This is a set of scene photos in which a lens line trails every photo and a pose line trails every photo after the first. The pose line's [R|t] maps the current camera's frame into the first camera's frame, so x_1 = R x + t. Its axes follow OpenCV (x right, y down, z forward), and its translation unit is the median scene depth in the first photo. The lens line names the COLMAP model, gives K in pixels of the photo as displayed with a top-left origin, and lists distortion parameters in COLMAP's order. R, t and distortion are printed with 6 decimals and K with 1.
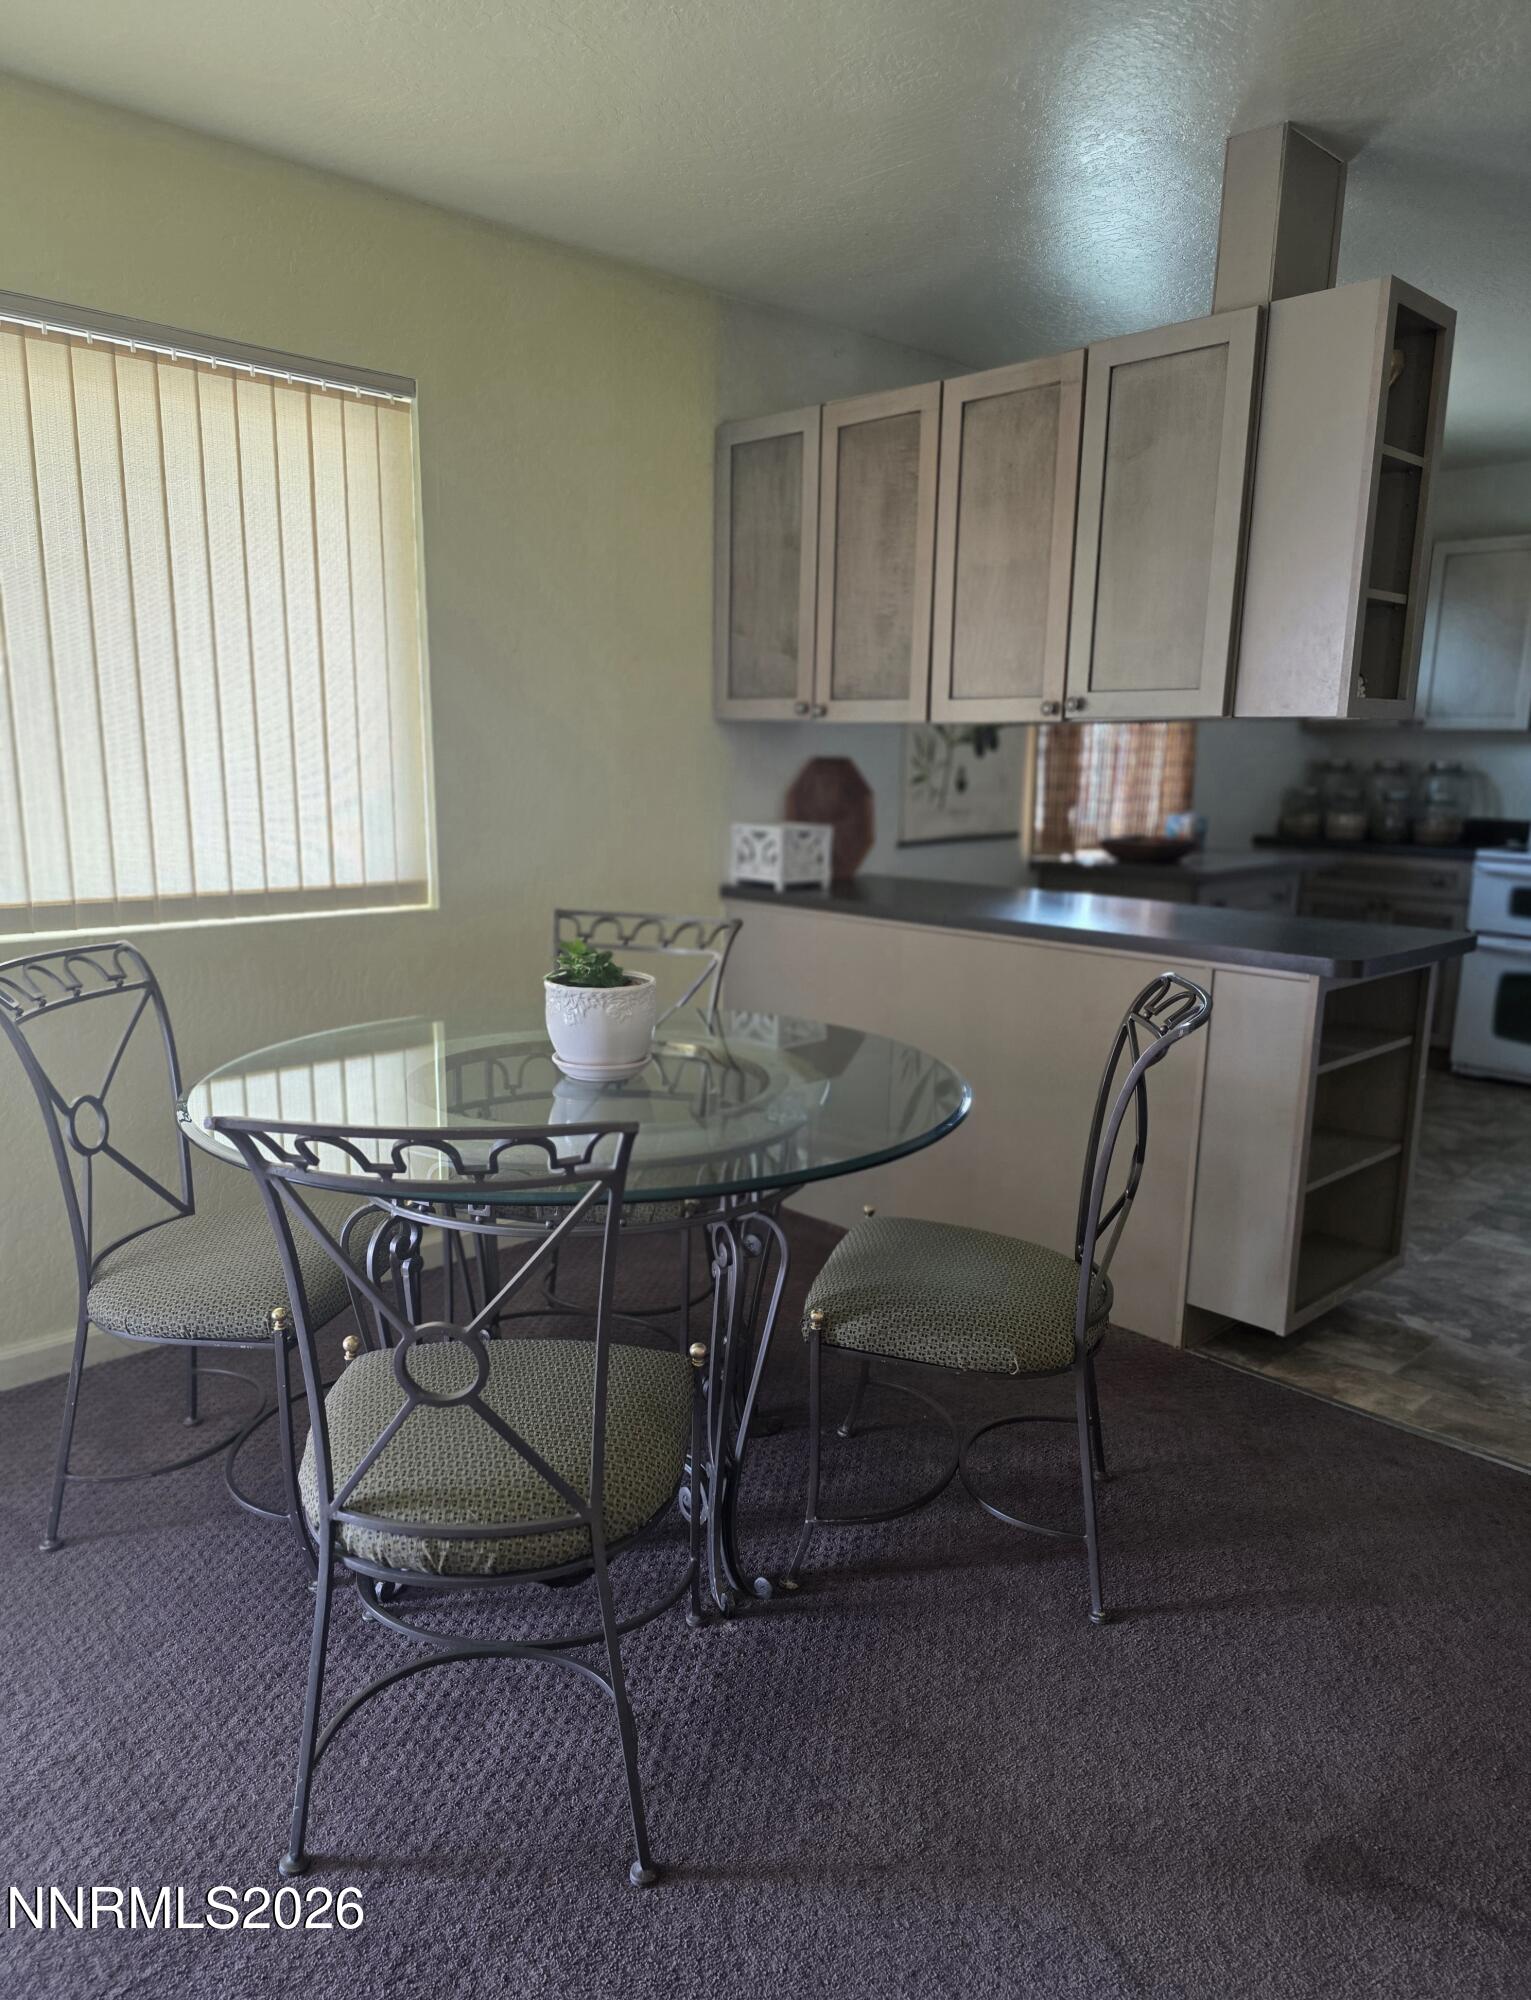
lens RADIAL K [[1397.7, 0, 728.8], [0, 1397.7, 1048.2], [0, 0, 1]] dist [0.033257, -0.024669]
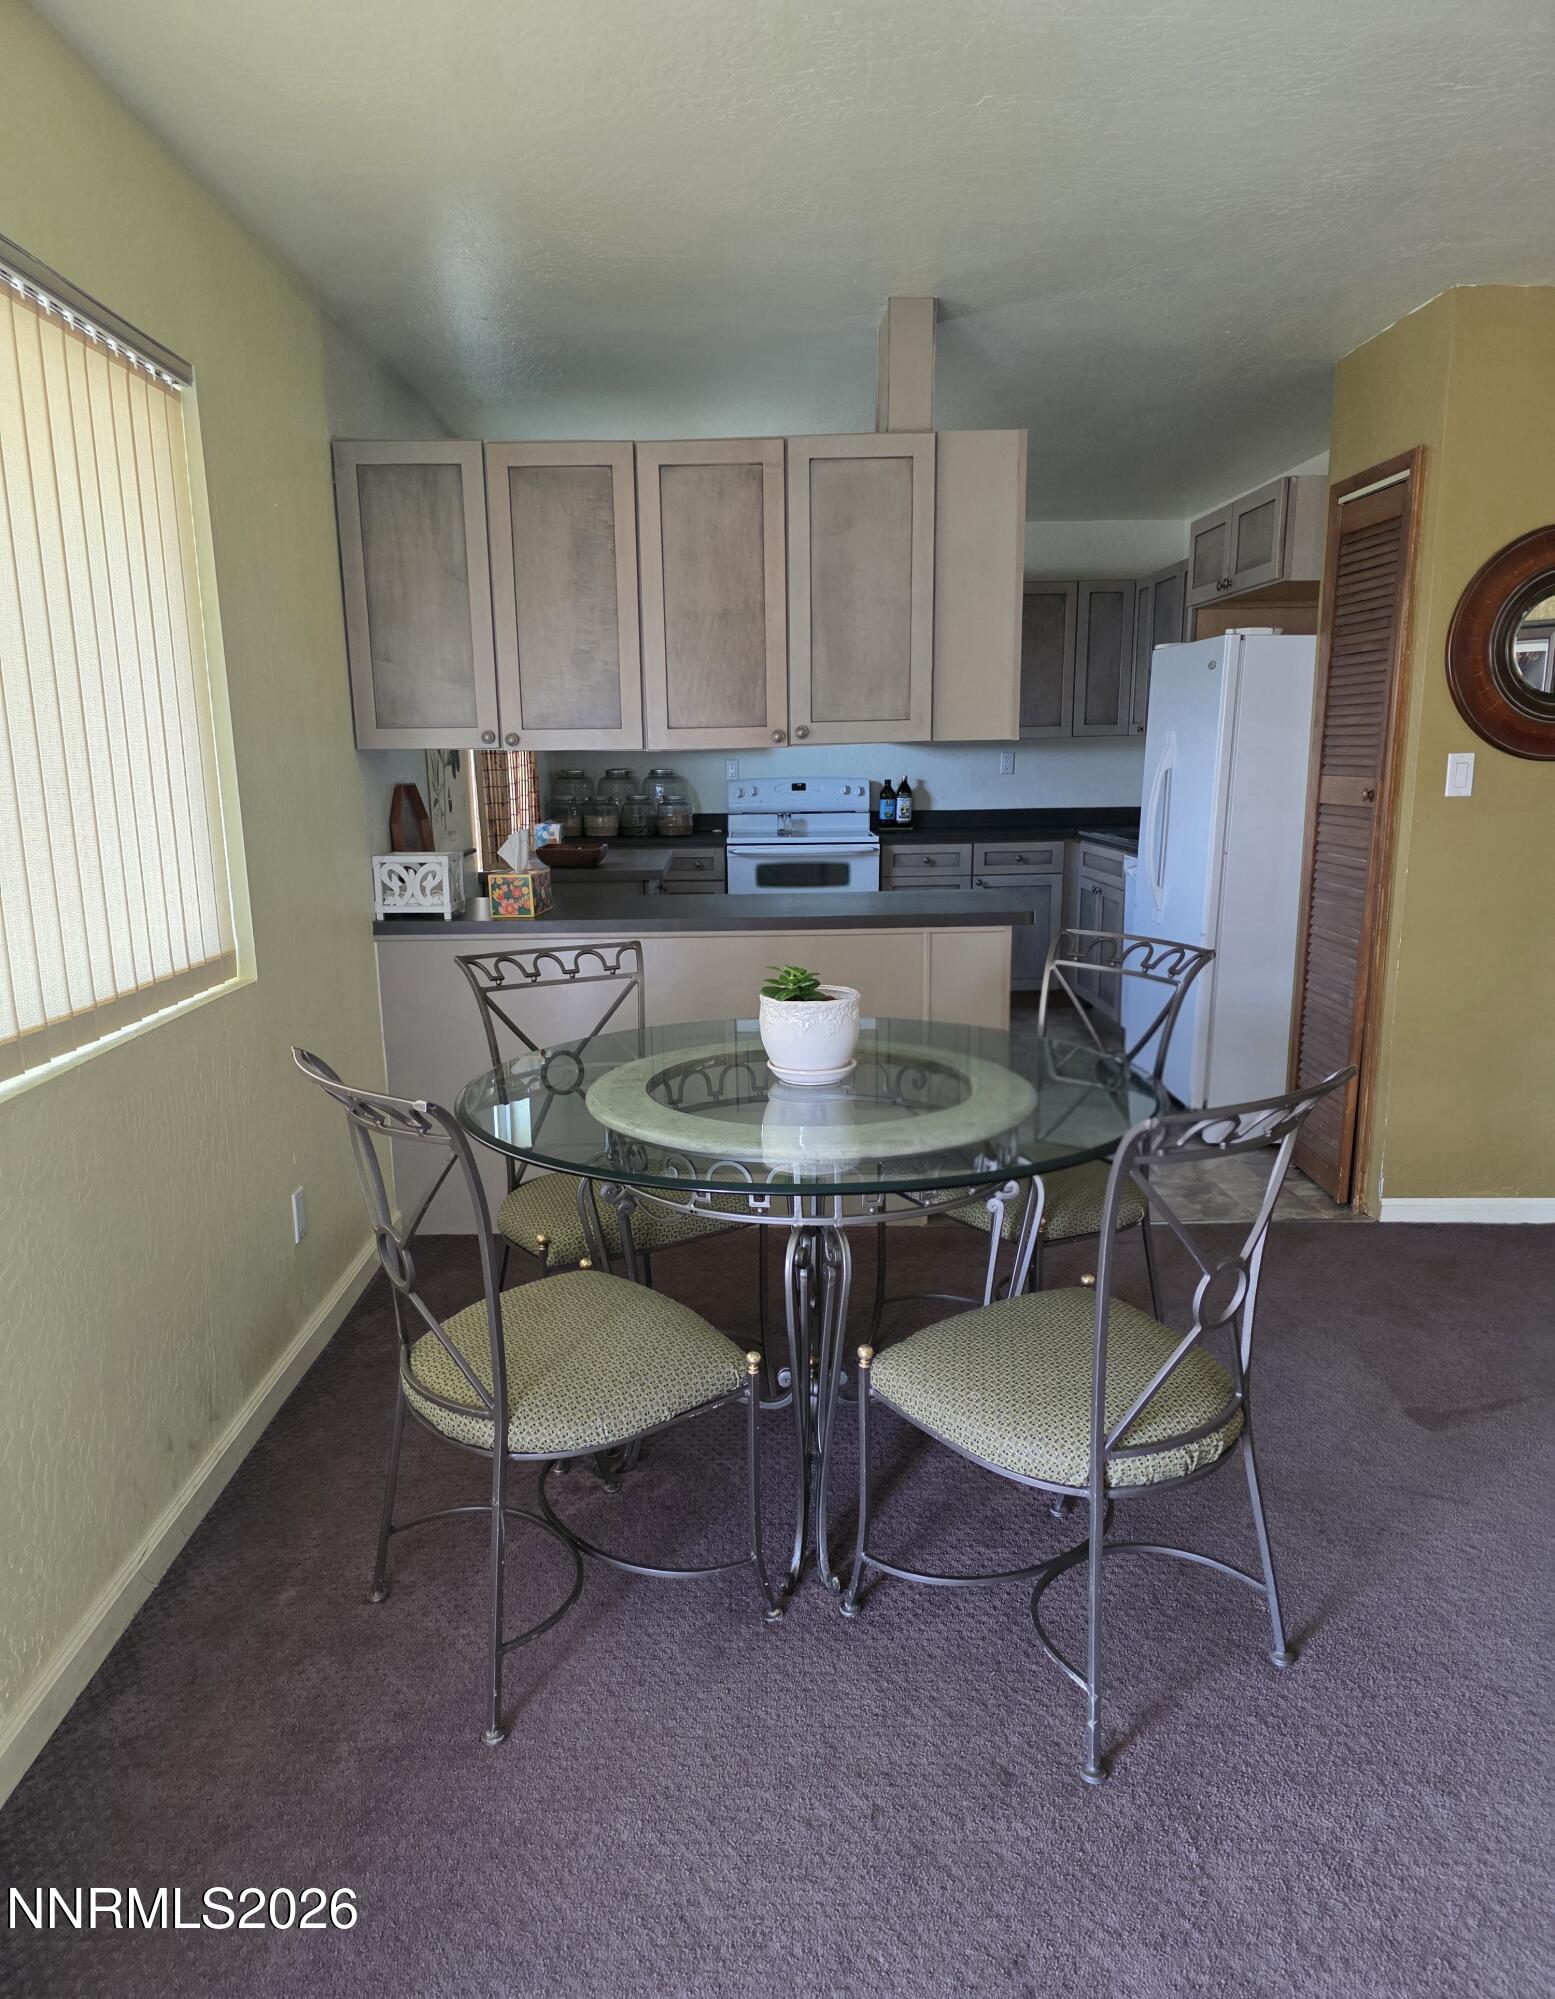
lens RADIAL K [[1397.0, 0, 738.5], [0, 1397.0, 1088.9], [0, 0, 1]] dist [0.033257, -0.024669]
pose [[0.686434, -0.195124, 0.700525, -0.441271], [0.179252, 0.979005, 0.097046, -0.043760], [-0.704753, 0.058955, 0.706998, 0.122566]]
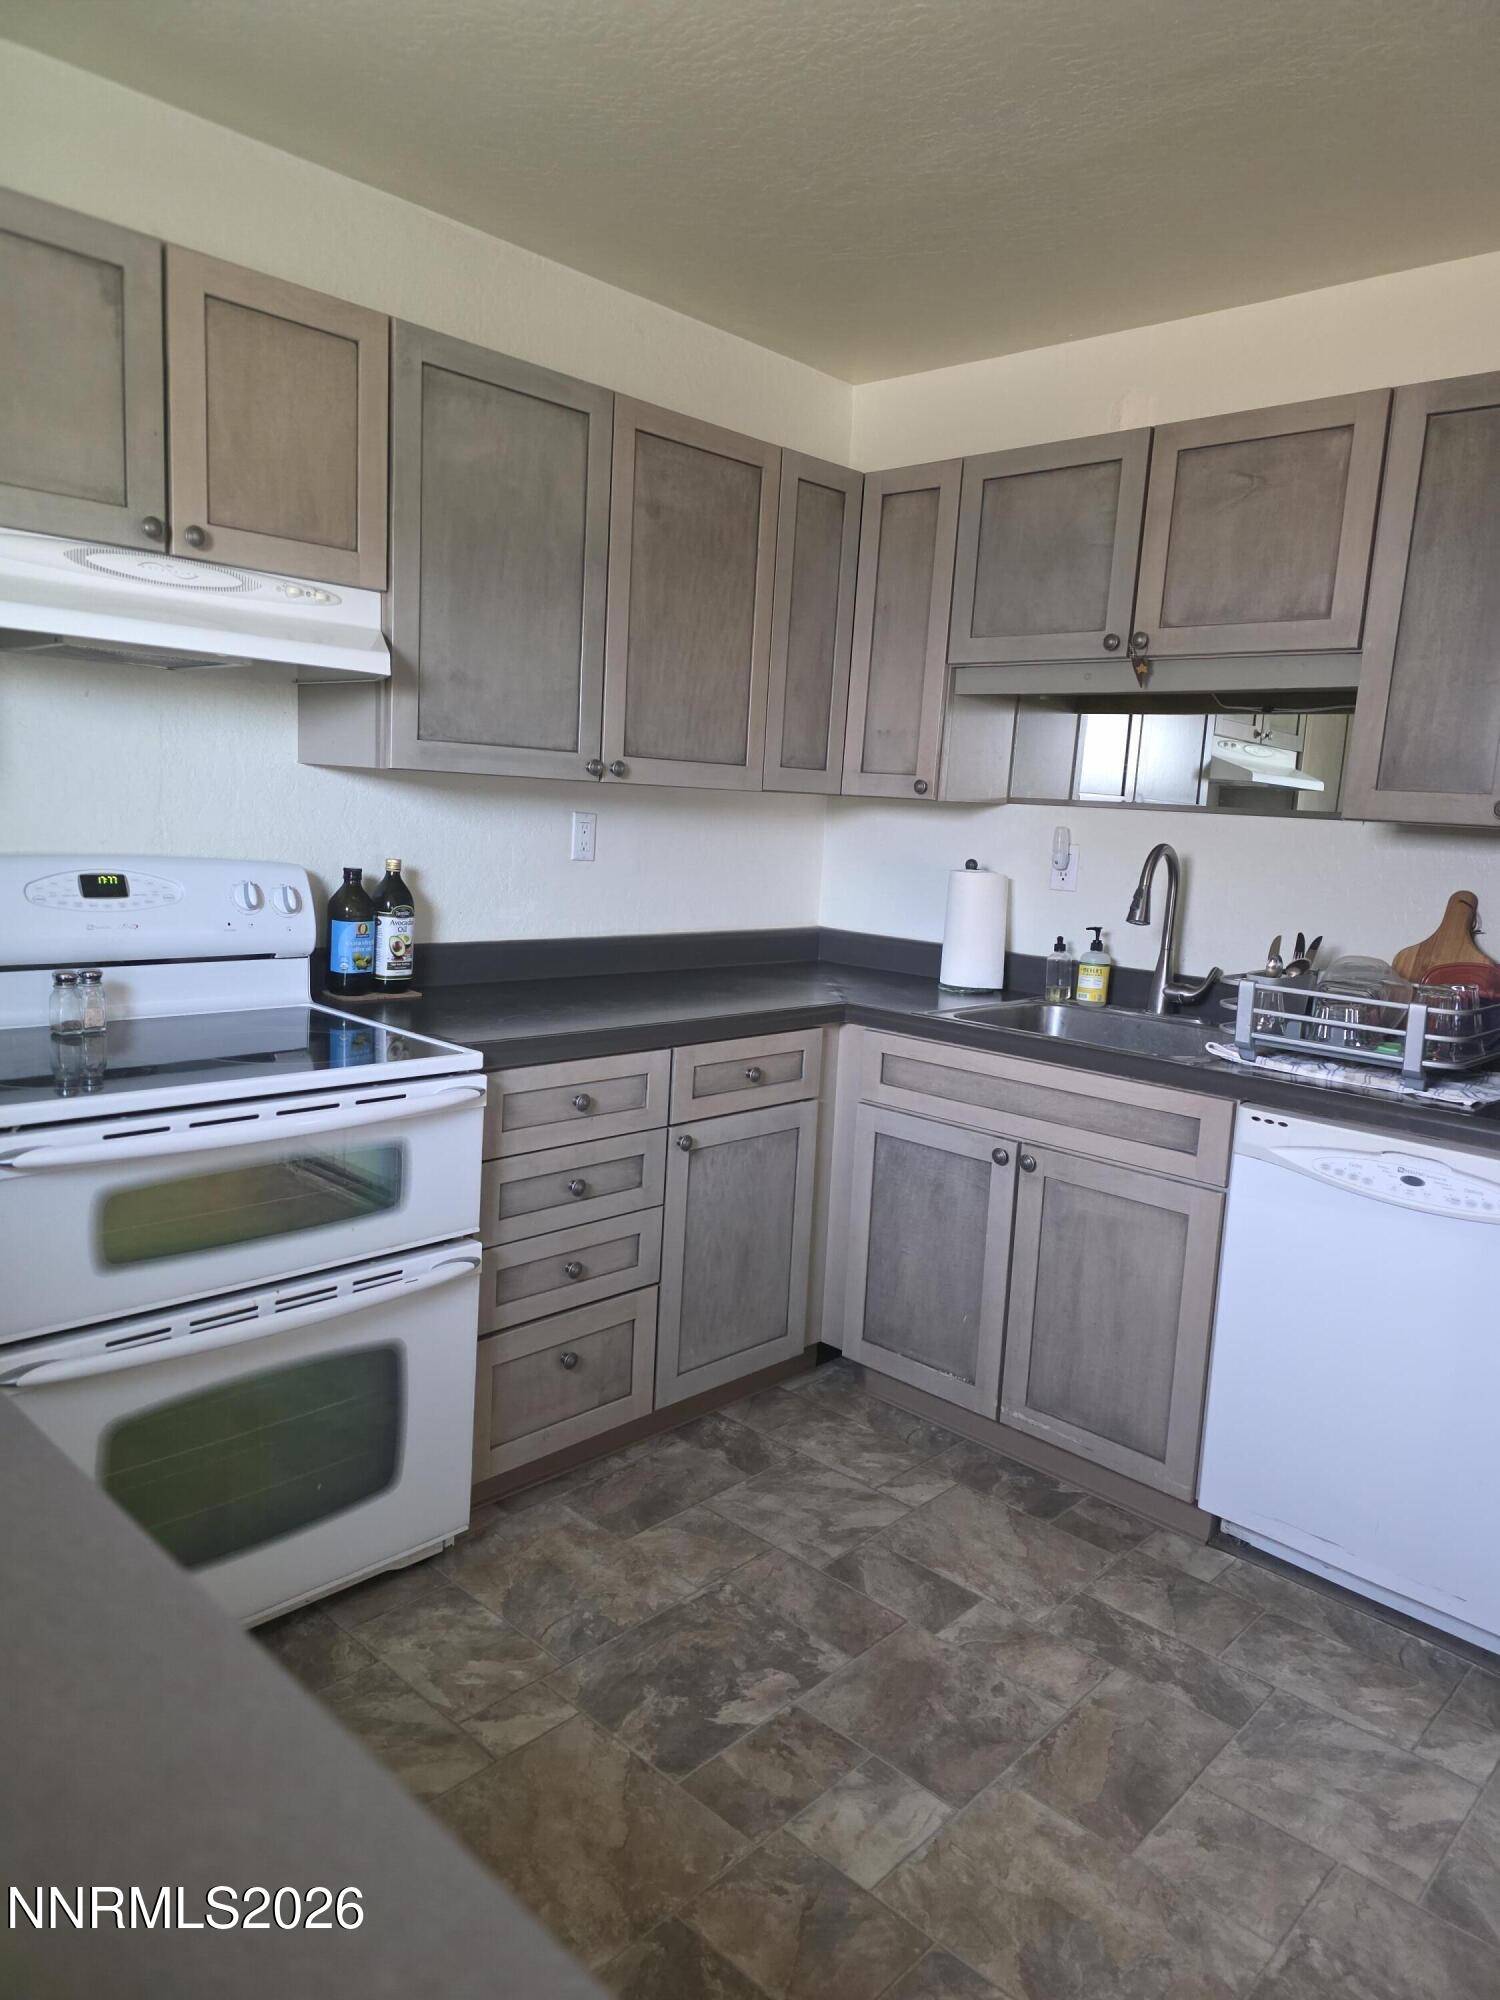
lens RADIAL K [[1344.2, 0, 739.4], [0, 1344.2, 1002.2], [0, 0, 1]] dist [0.072126, -0.067035]
pose [[-0.042938, -0.169125, 0.984659, 0.248744], [0.159129, 0.971829, 0.173860, -0.214044], [-0.986324, 0.164153, -0.014816, 0.928389]]
